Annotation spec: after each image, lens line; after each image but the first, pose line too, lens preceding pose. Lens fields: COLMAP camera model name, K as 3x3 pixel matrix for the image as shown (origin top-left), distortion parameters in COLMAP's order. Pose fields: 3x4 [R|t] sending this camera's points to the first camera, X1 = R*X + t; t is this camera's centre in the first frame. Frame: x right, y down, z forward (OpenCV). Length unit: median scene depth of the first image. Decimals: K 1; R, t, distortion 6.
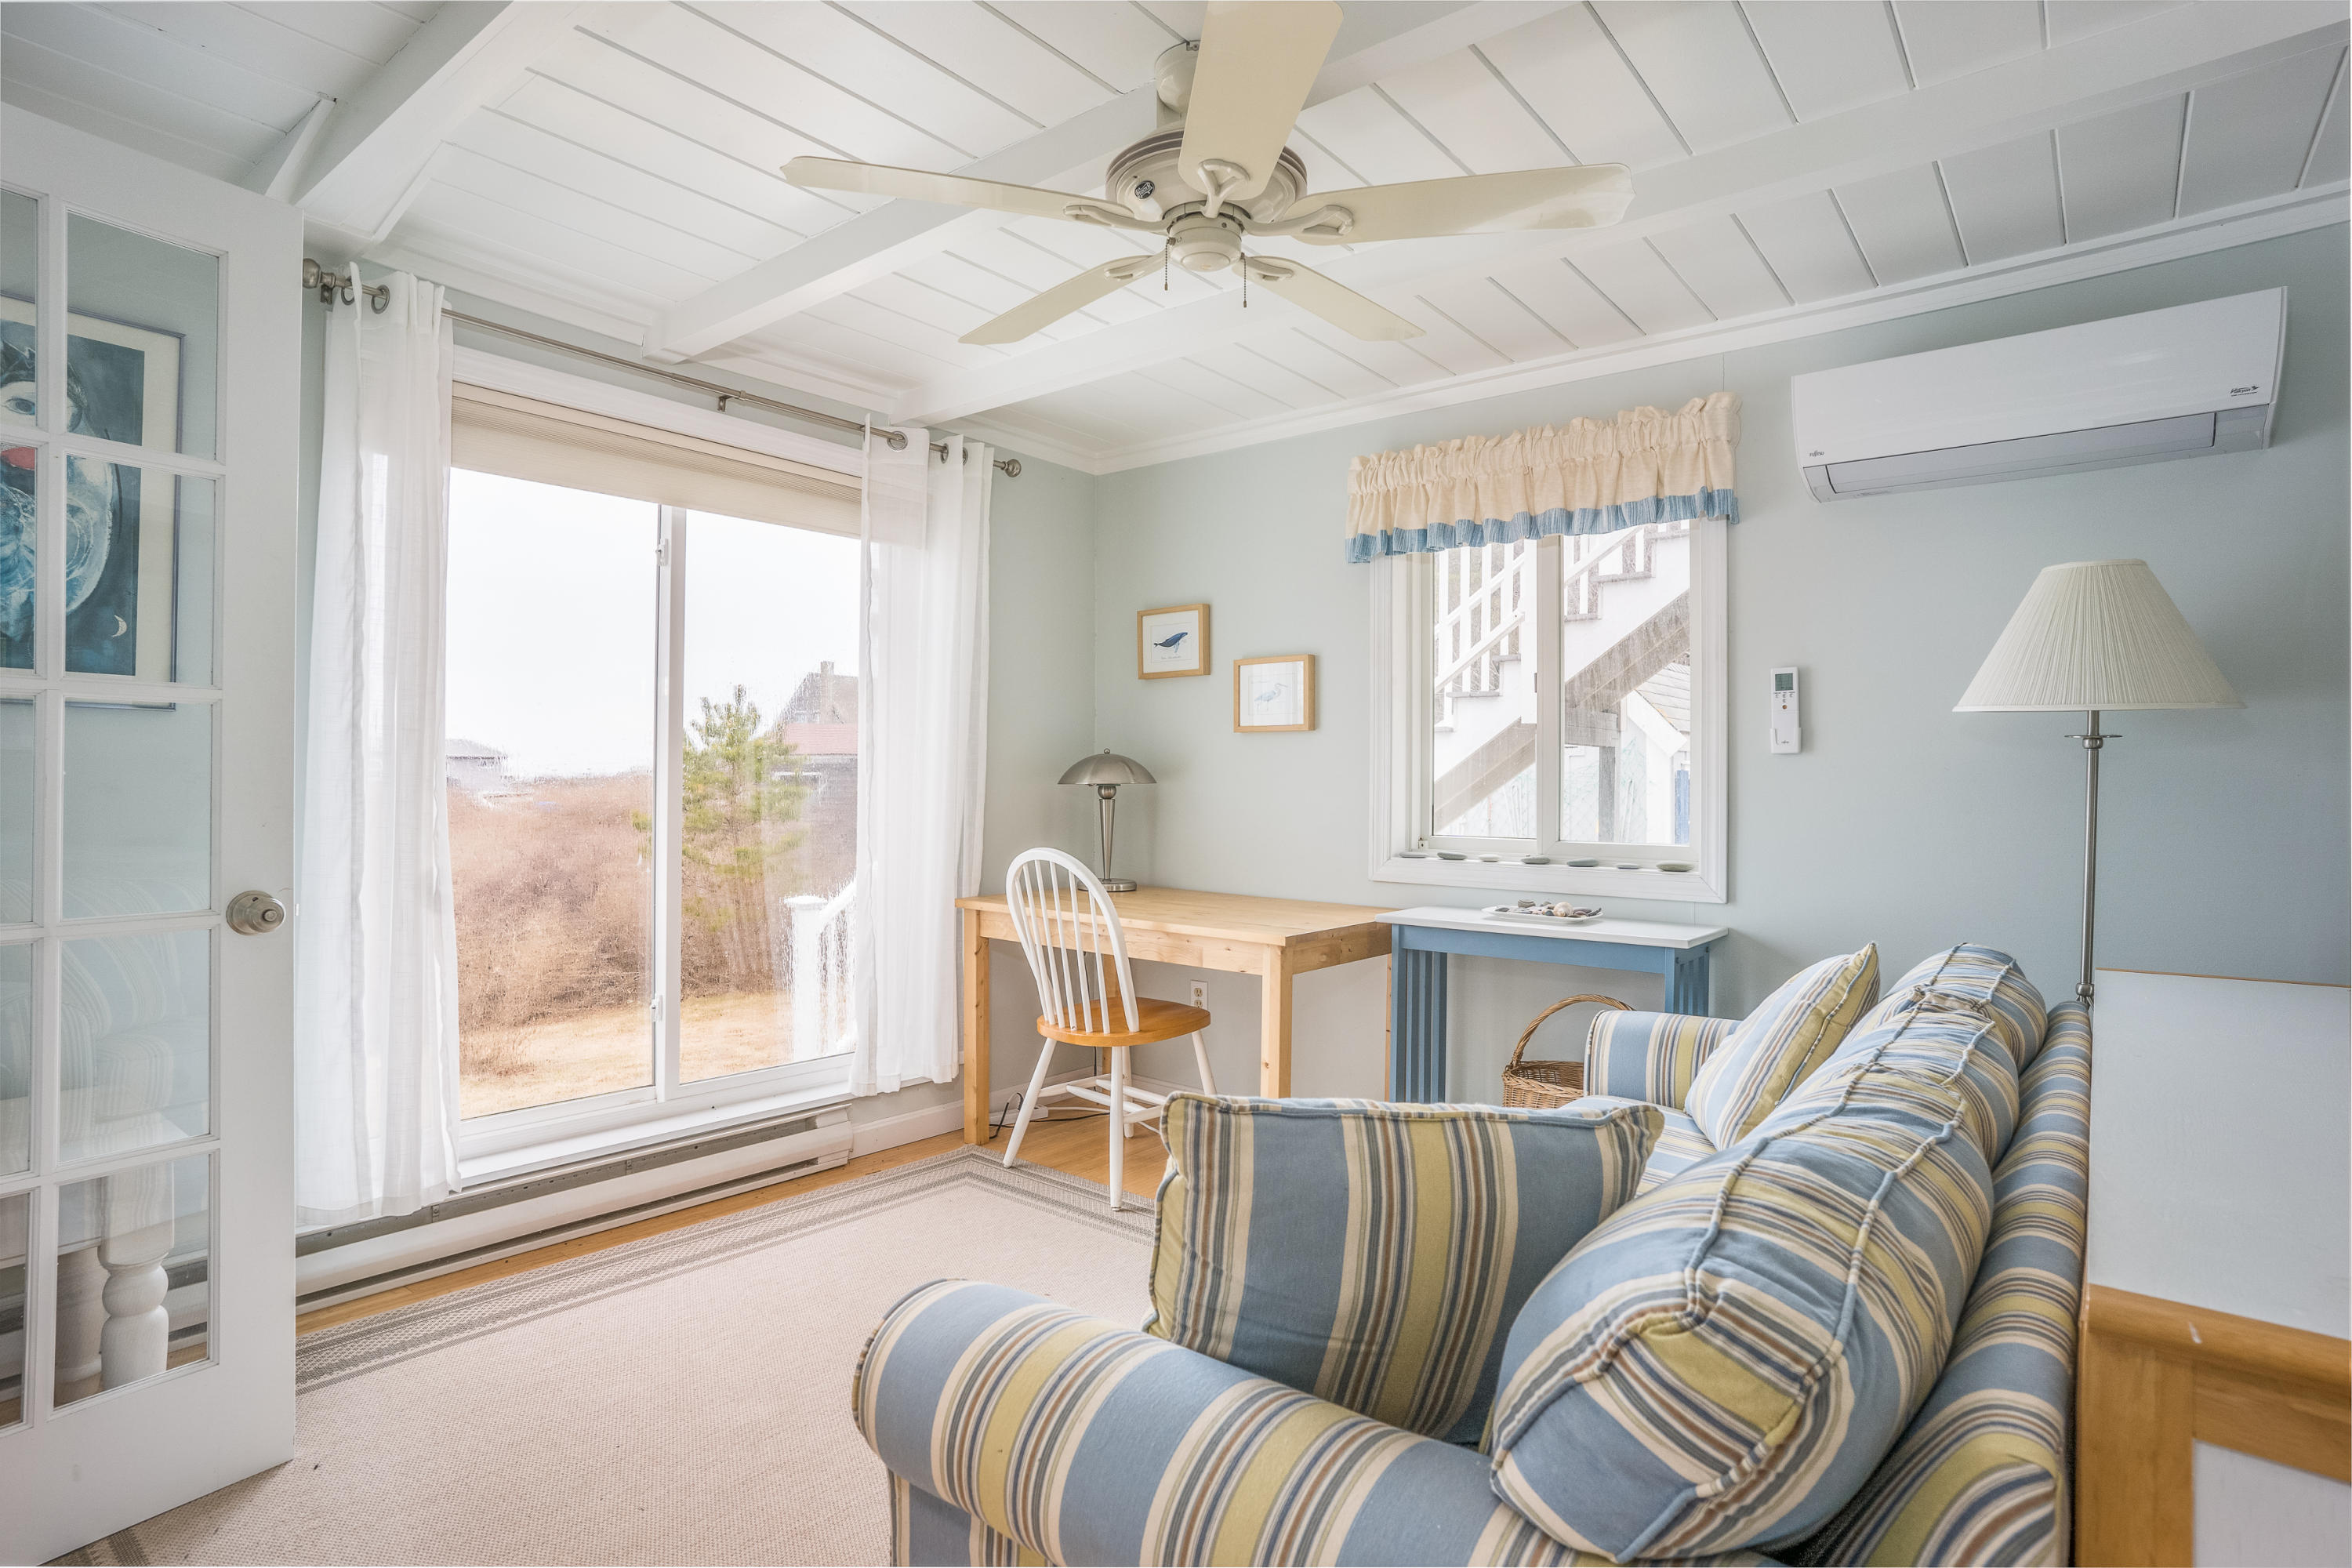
lens RADIAL K [[1218.7, 0, 1183.1], [0, 1218.7, 766.4], [0, 0, 1]] dist [-0.070561, 0.047025]
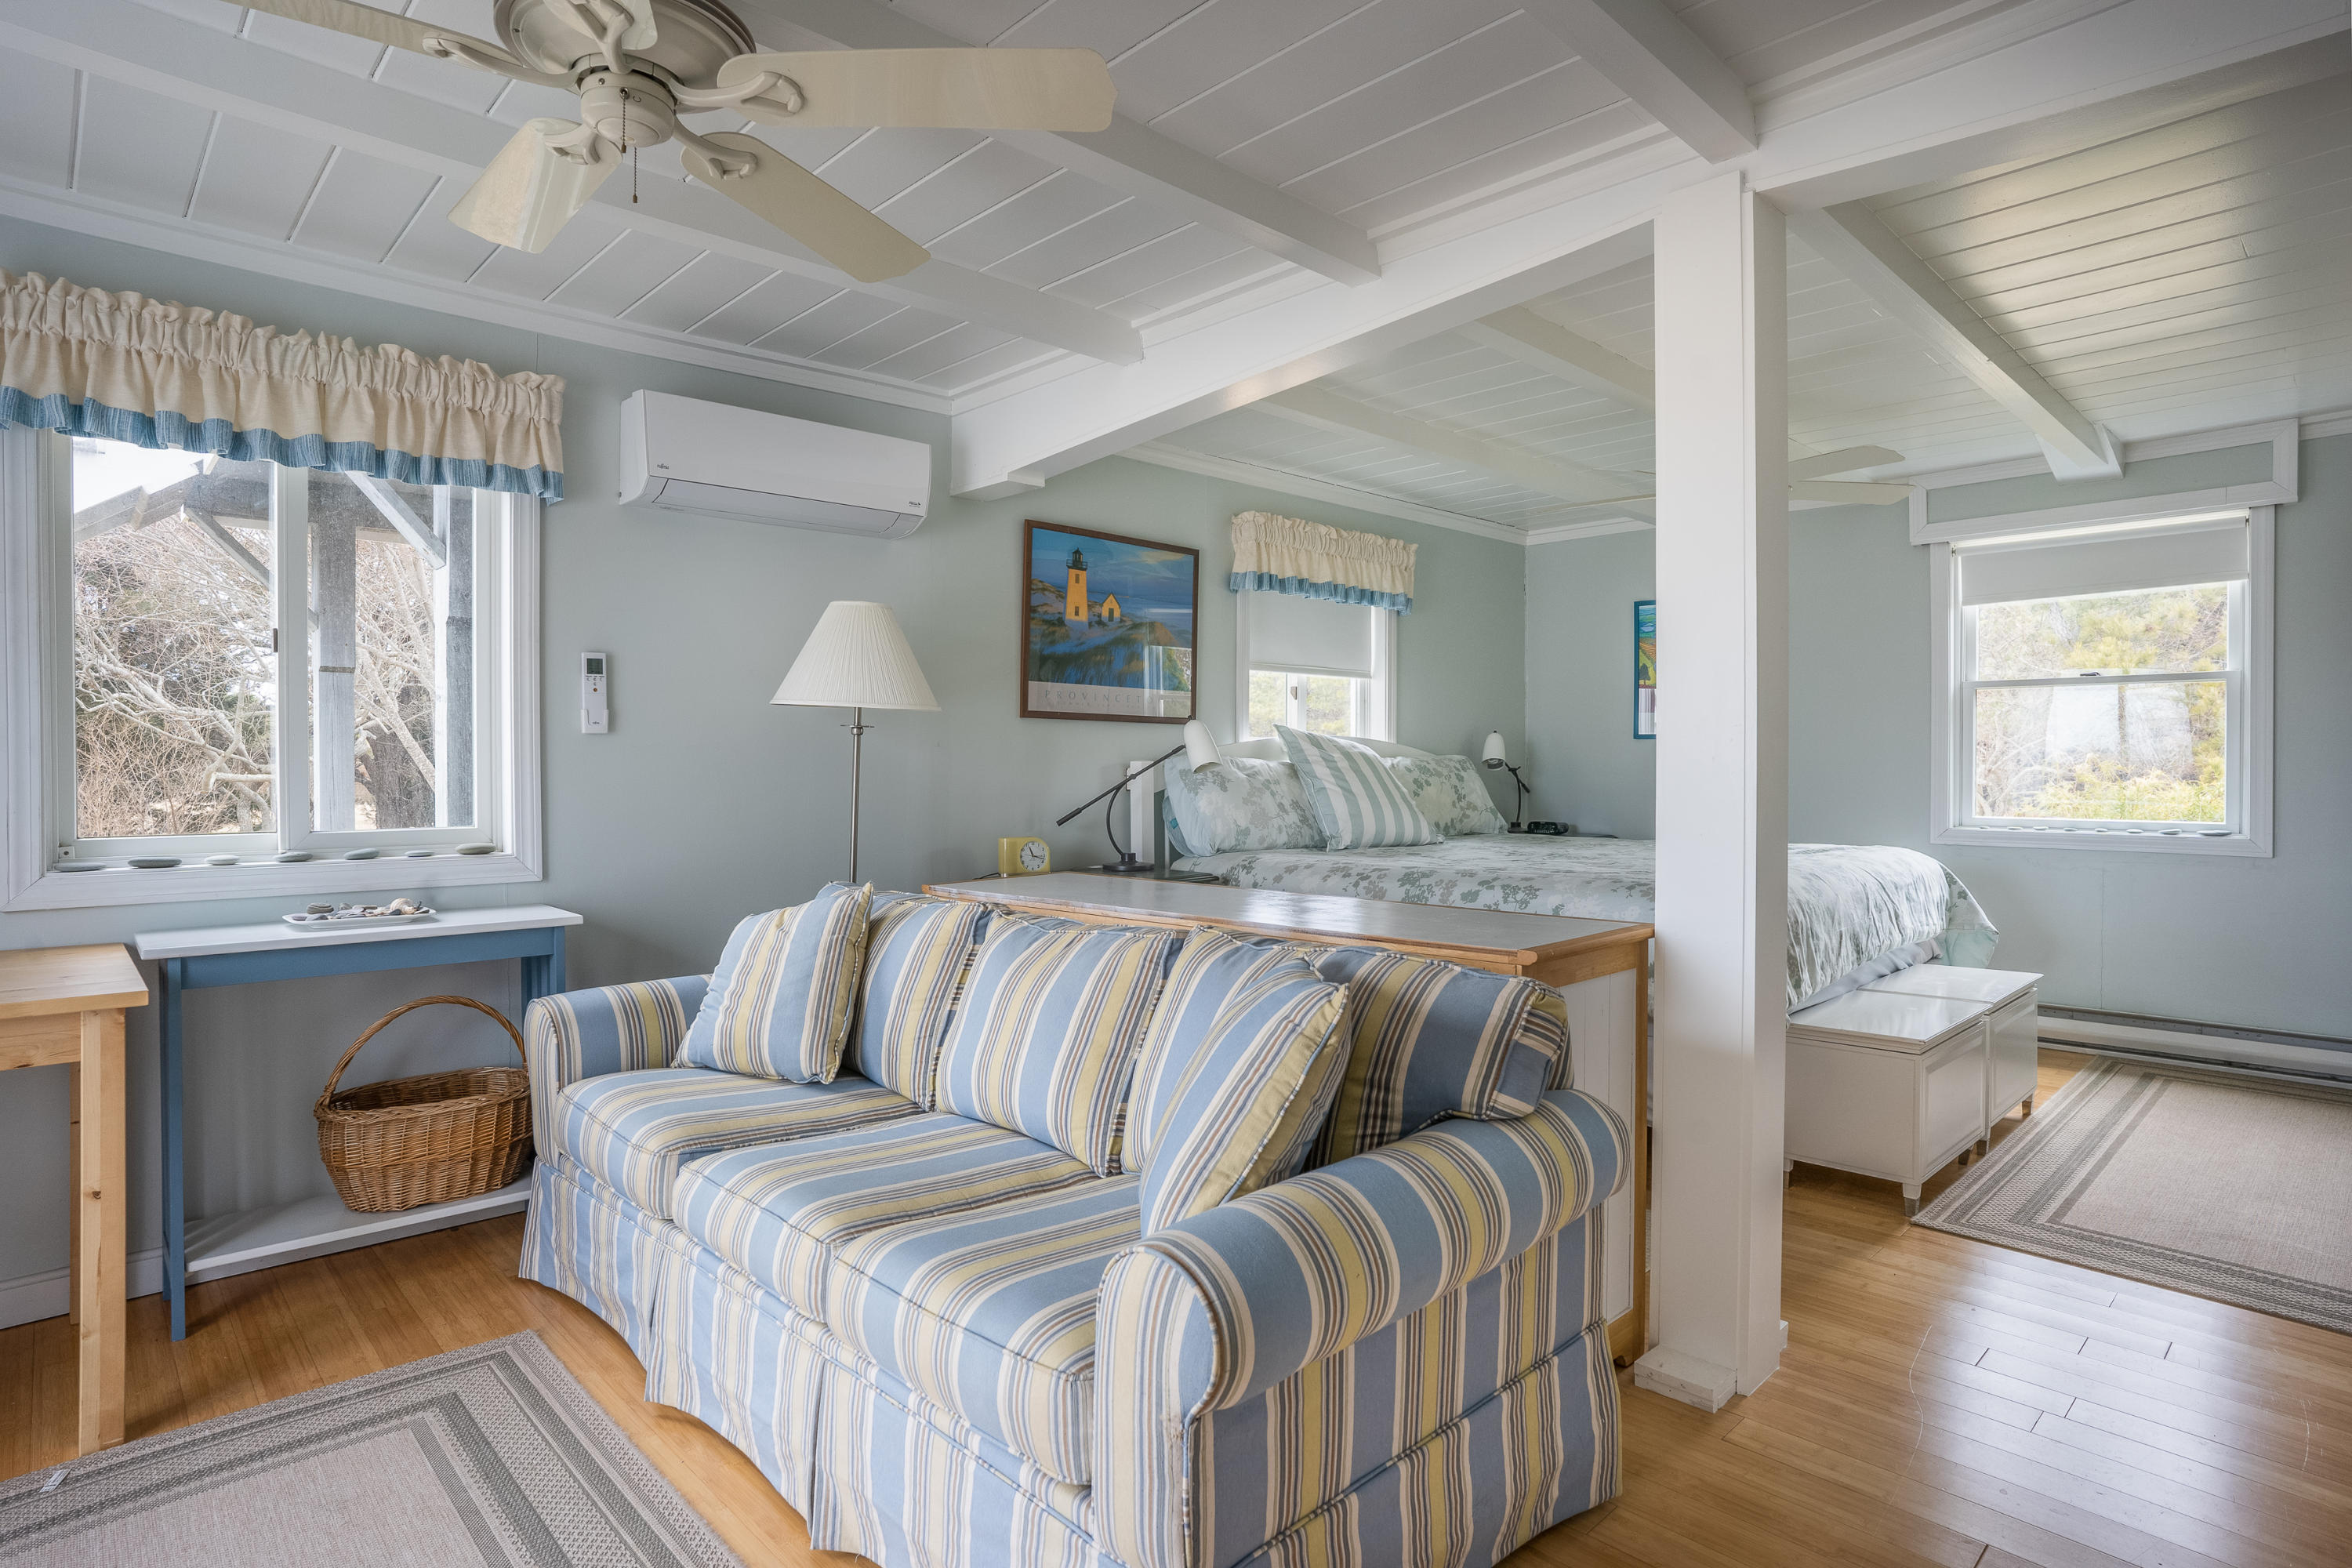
lens RADIAL K [[1218.7, 0, 1183.1], [0, 1218.7, 766.4], [0, 0, 1]] dist [-0.070561, 0.047025]
pose [[0.145890, -0.011273, 0.989237, -0.477993], [-0.007938, 0.999890, 0.012565, 0.000945], [-0.989269, -0.009686, 0.145784, 0.325908]]
